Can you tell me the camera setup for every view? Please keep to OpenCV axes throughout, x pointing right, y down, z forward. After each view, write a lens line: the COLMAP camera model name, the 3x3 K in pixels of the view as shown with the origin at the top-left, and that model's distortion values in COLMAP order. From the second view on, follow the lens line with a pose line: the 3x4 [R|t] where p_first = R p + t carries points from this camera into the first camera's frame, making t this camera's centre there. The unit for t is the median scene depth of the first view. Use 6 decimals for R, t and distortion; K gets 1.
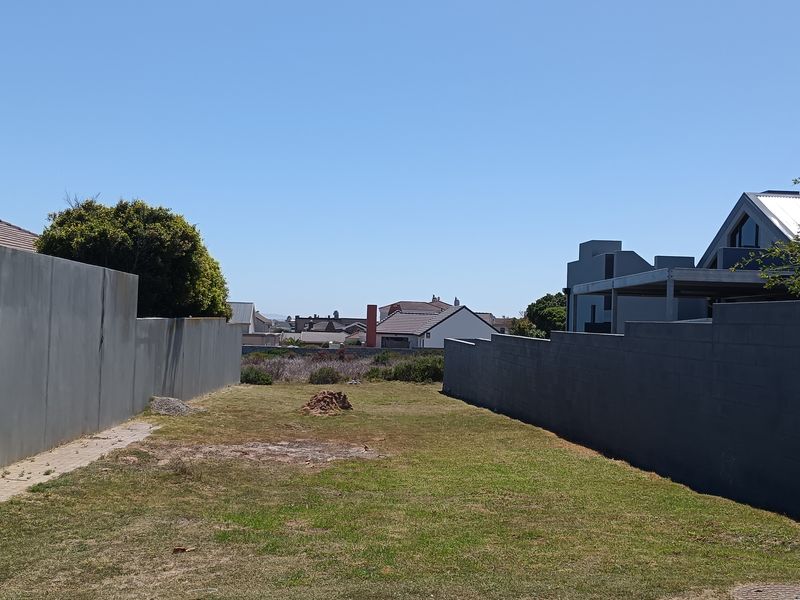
lens RADIAL K [[654.2, 0, 360.1], [0, 654.2, 301.6], [0, 0, 1]] dist [-0.000281, -0.000410]
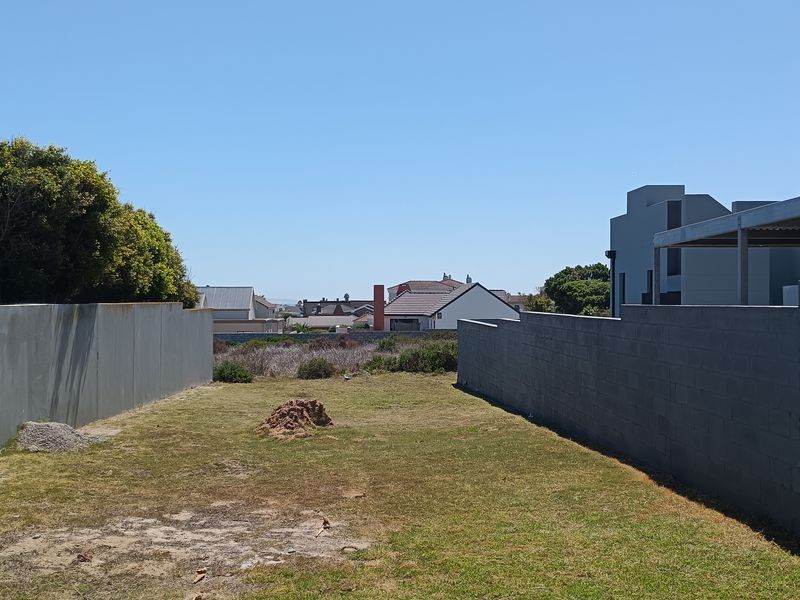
lens RADIAL K [[655.9, 0, 407.7], [0, 655.9, 293.4], [0, 0, 1]] dist [-0.003503, -0.004692]
pose [[0.998064, -0.030291, 0.054314, 0.018838], [0.029455, 0.999436, 0.016134, 0.007124], [-0.054773, -0.014503, 0.998394, 0.152181]]
